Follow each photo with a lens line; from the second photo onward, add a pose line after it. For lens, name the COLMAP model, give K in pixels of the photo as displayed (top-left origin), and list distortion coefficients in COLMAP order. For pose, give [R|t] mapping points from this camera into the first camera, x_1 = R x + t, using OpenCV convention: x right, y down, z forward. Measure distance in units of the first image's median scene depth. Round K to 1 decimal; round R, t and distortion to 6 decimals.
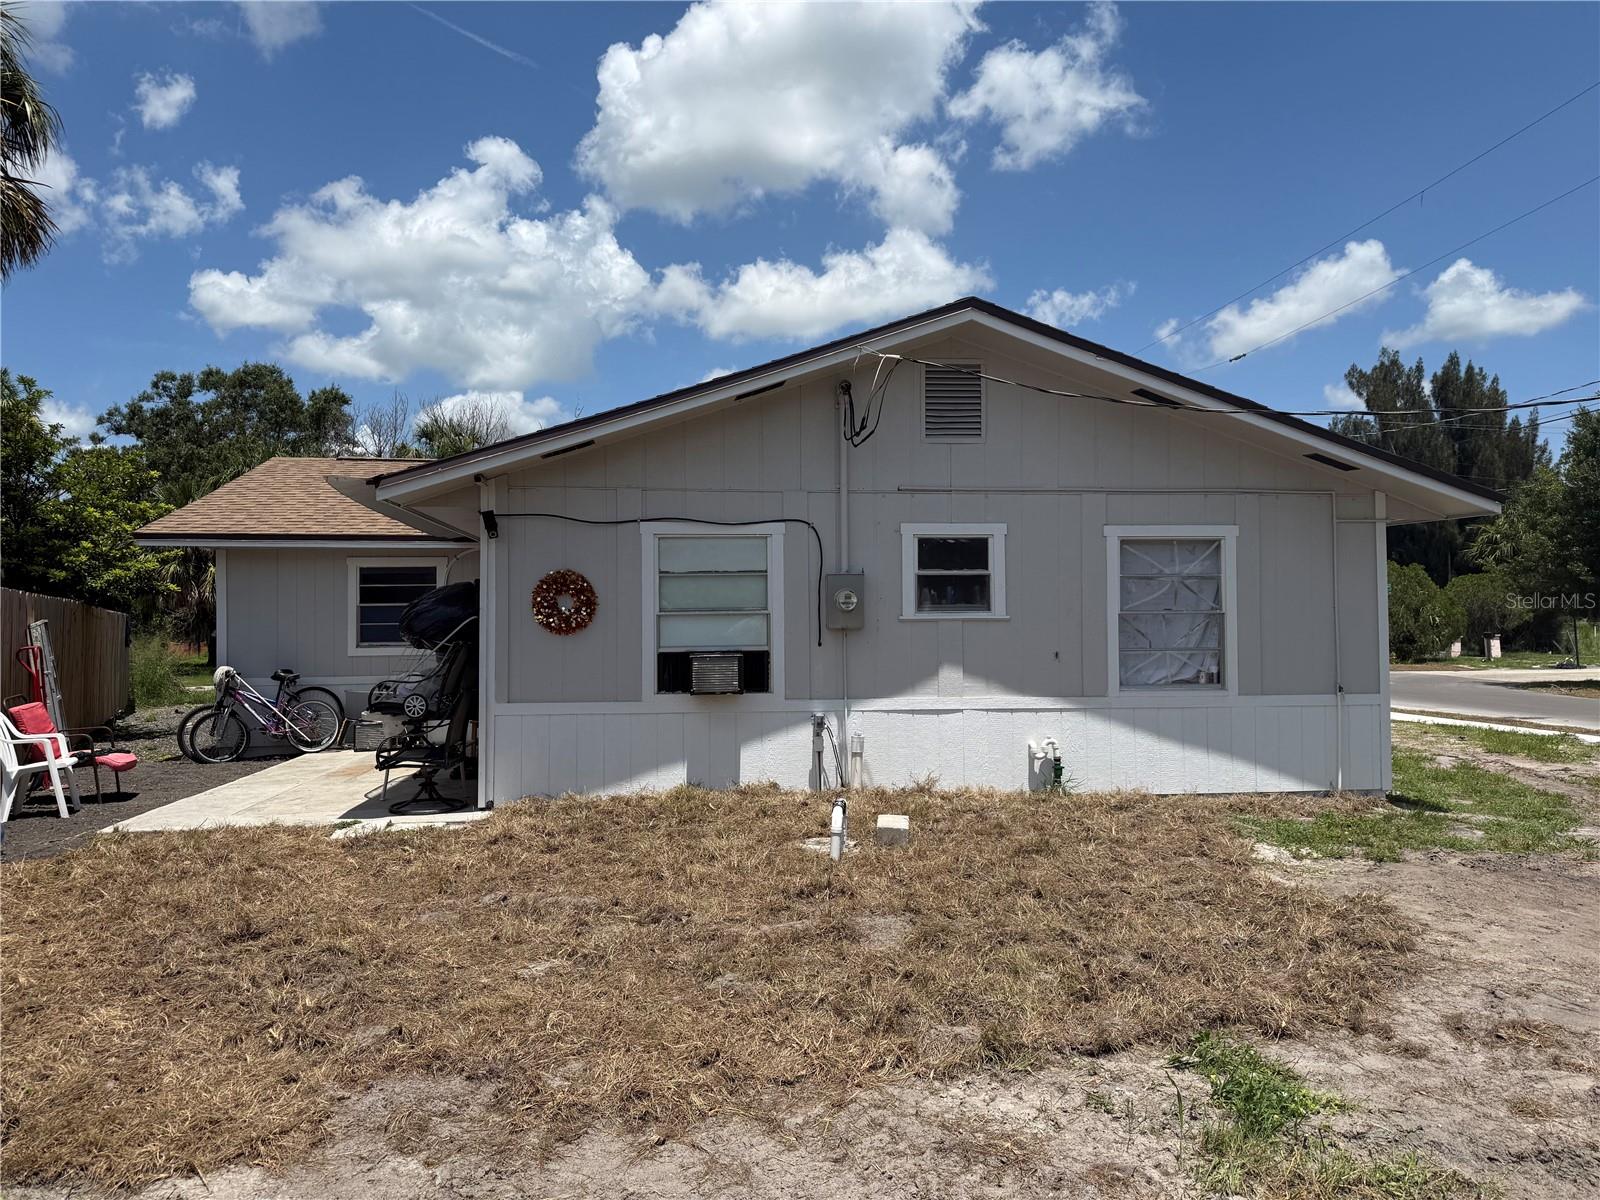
lens RADIAL K [[1176.6, 0, 808.0], [0, 1176.6, 593.9], [0, 0, 1]] dist [0.061642, -0.017682]
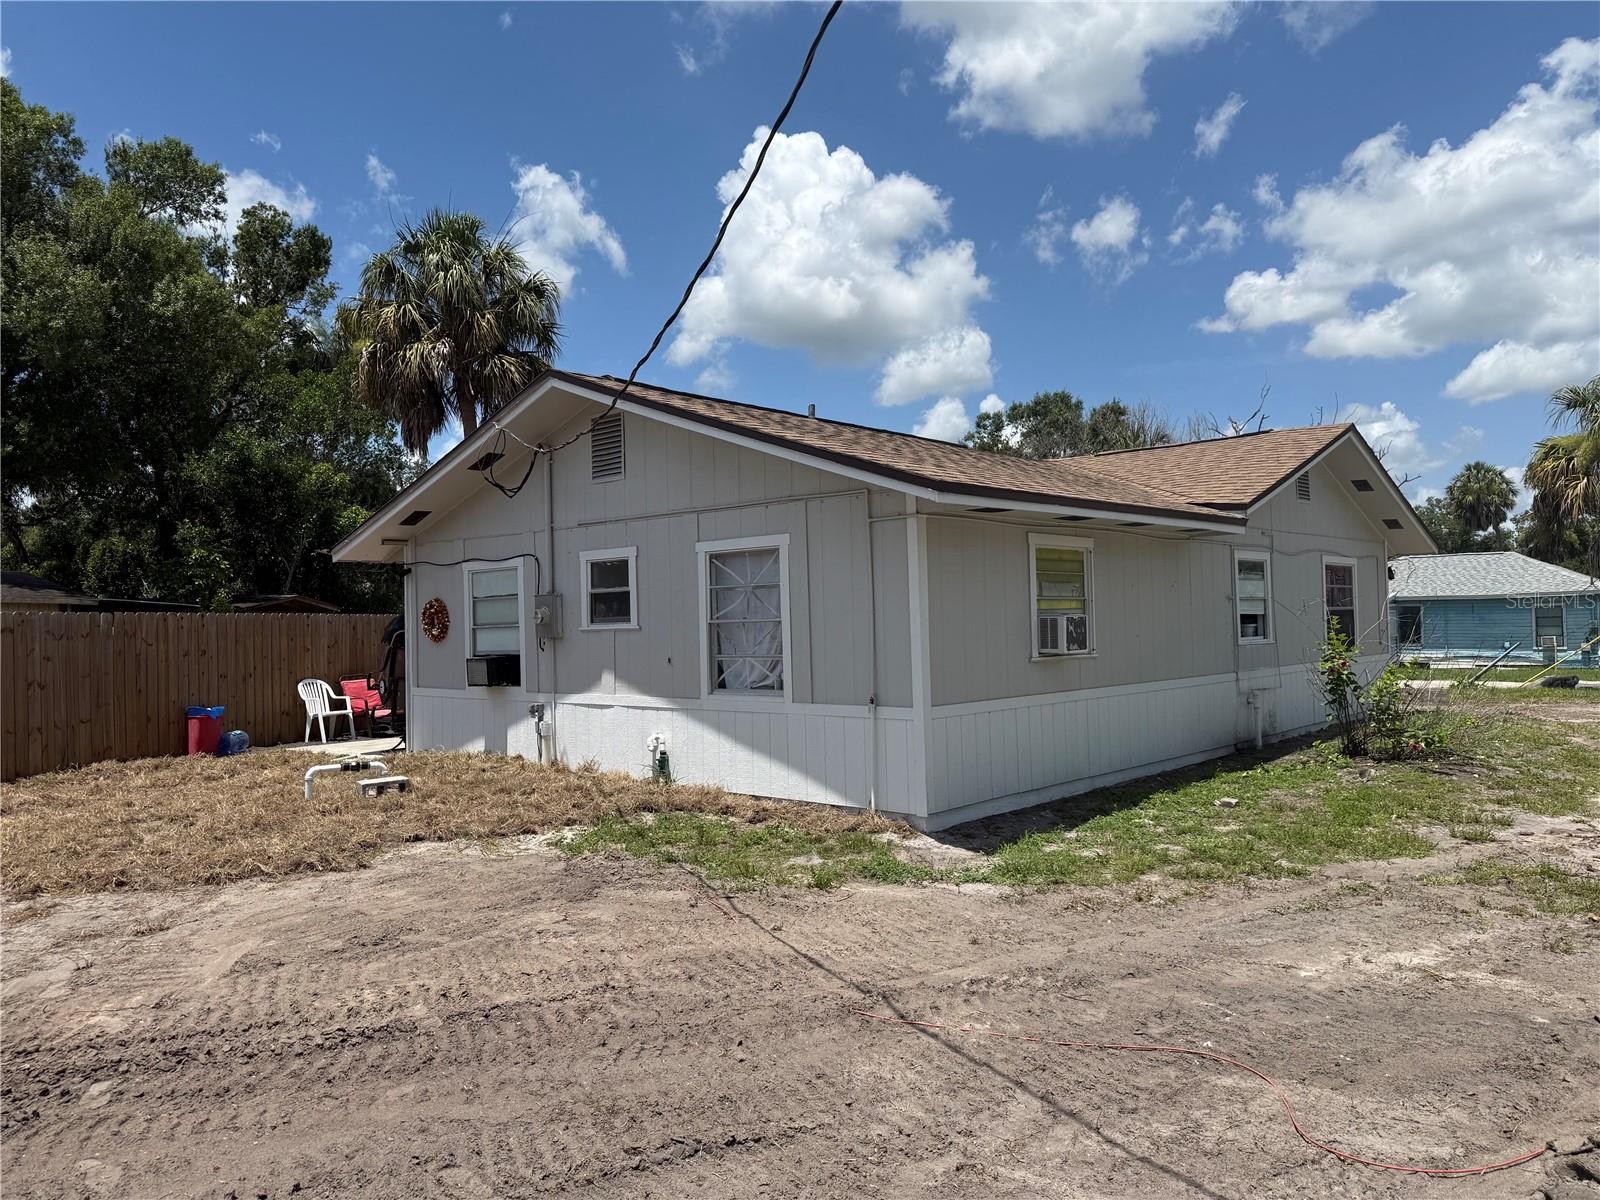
lens RADIAL K [[1176.6, 0, 798.0], [0, 1176.6, 616.5], [0, 0, 1]] dist [0.061642, -0.017682]
pose [[0.665486, -0.015303, -0.746253, 1.109618], [0.034755, 0.999341, 0.010501, 0.002091], [0.745600, -0.032924, 0.665580, 0.342007]]
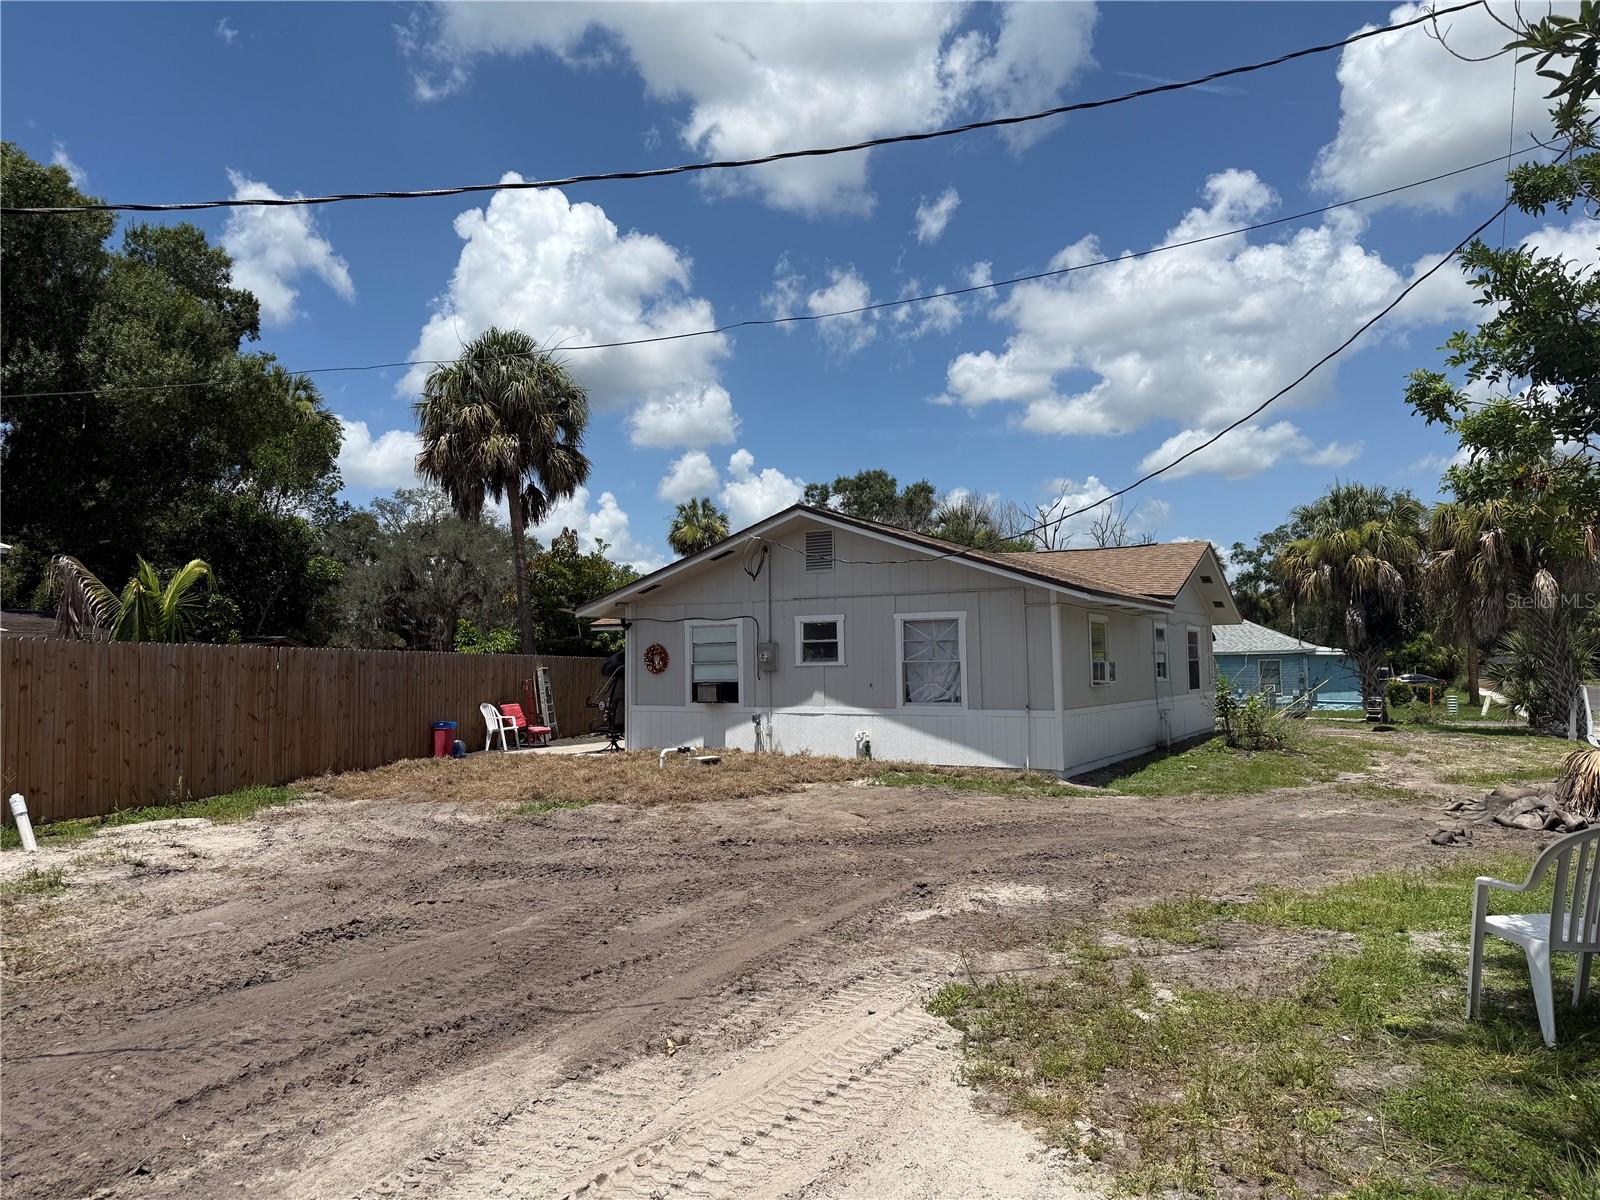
lens RADIAL K [[1176.6, 0, 773.4], [0, 1176.6, 596.8], [0, 0, 1]] dist [0.061642, -0.017682]
pose [[0.802987, -0.039497, -0.594686, 1.161848], [0.019160, 0.998997, -0.040479, -0.014003], [0.595688, 0.021110, 0.802938, -0.549793]]
